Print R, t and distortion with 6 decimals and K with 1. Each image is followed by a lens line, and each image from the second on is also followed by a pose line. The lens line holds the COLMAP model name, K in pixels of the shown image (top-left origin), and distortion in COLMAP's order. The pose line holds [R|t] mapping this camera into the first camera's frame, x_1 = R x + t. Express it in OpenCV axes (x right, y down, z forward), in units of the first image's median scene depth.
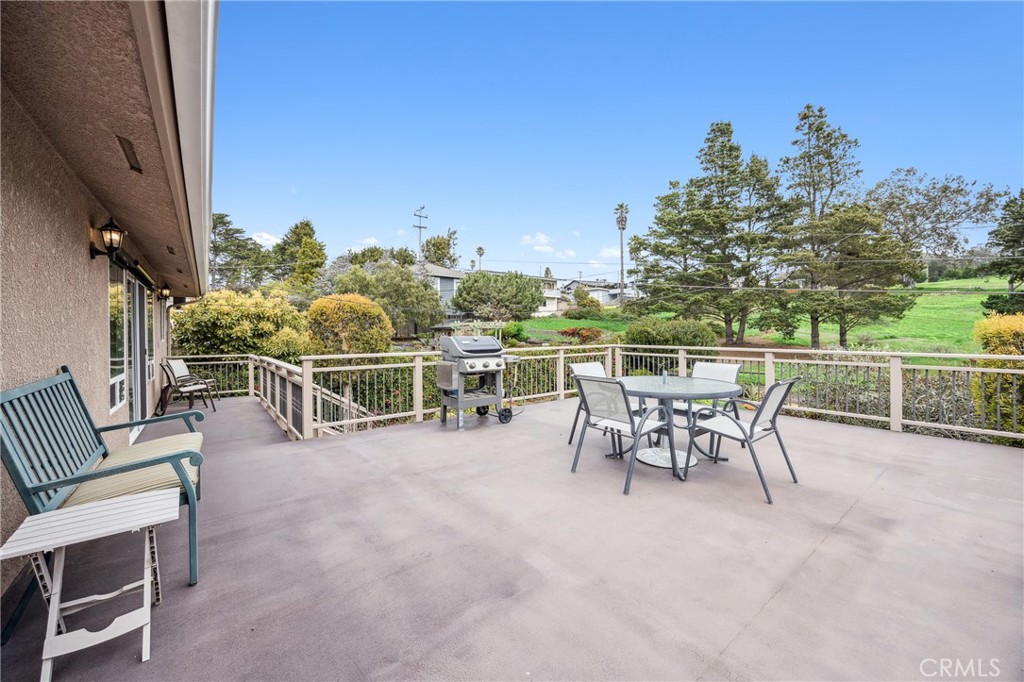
lens RADIAL K [[397.2, 0, 509.9], [0, 397.2, 336.6], [0, 0, 1]] dist [-0.000974, -0.000446]
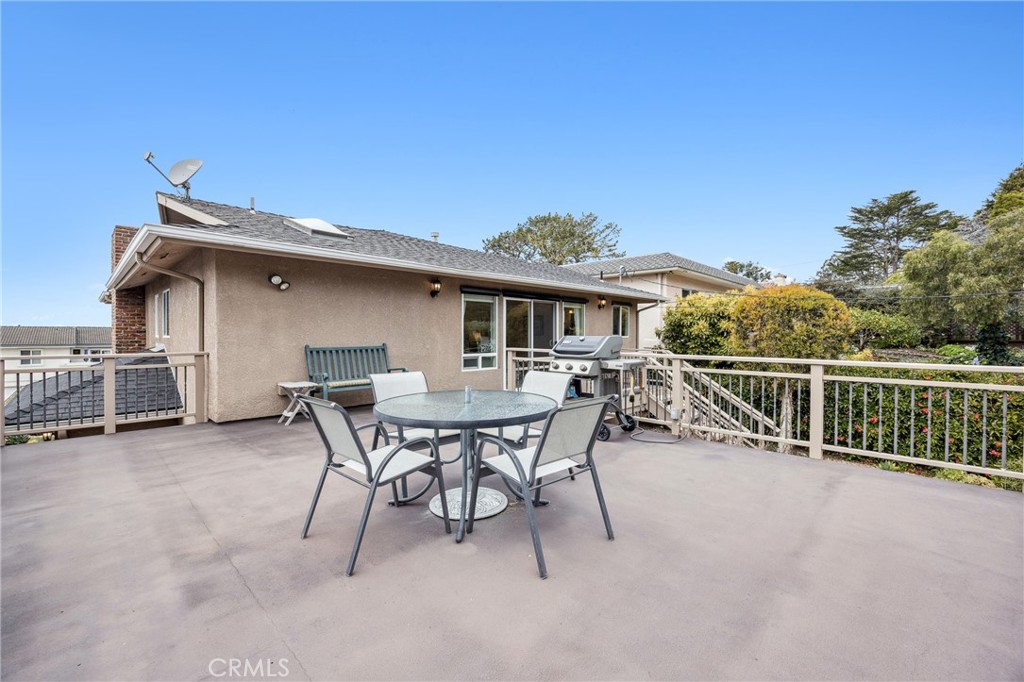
lens RADIAL K [[427.5, 0, 514.7], [0, 427.5, 335.1], [0, 0, 1]] dist [-0.014352, -0.000177]
pose [[0.130949, 0.013879, -0.991292, 0.573613], [-0.013741, 0.999831, 0.012183, -0.008458], [0.991294, 0.012026, 0.131117, 0.473703]]
